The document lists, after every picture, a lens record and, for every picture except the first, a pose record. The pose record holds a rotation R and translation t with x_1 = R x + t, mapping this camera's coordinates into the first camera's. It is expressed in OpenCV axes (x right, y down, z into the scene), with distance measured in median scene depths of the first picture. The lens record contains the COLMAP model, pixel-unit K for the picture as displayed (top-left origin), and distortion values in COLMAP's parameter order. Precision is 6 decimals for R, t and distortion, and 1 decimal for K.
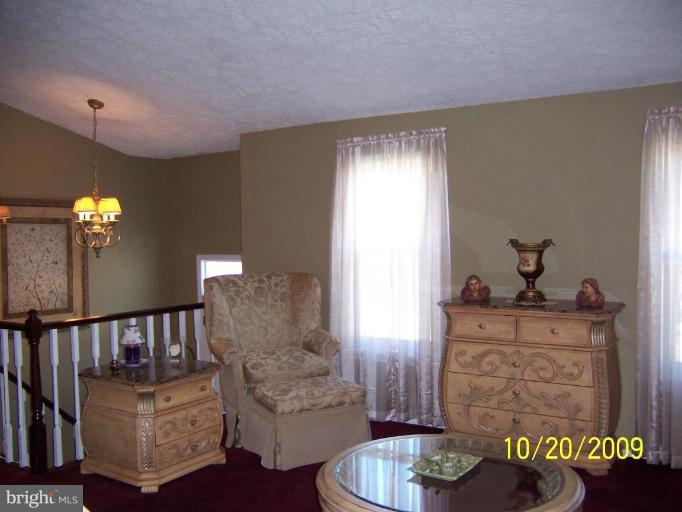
lens RADIAL K [[676.5, 0, 341.0], [0, 676.5, 256.0], [0, 0, 1]] dist [-0.049058, 0.008405]
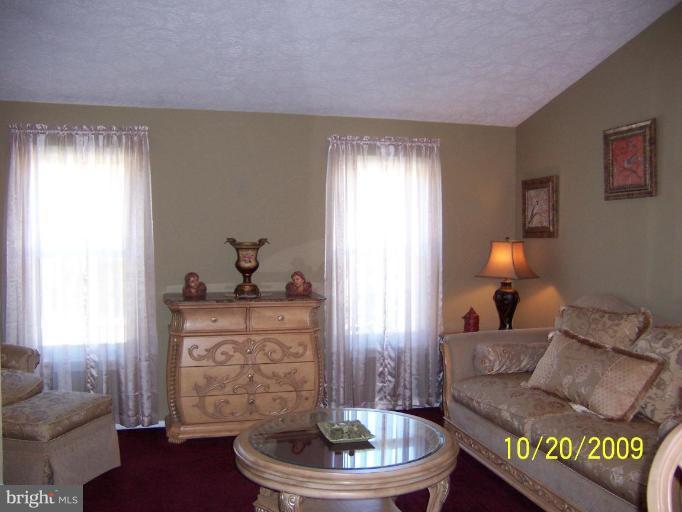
lens RADIAL K [[676.5, 0, 341.0], [0, 676.5, 256.0], [0, 0, 1]] dist [-0.049058, 0.008405]
pose [[0.679348, -0.010119, 0.733746, -0.432091], [0.015926, 0.999873, -0.000956, 0.007699], [-0.733643, 0.012335, 0.679423, 0.126621]]
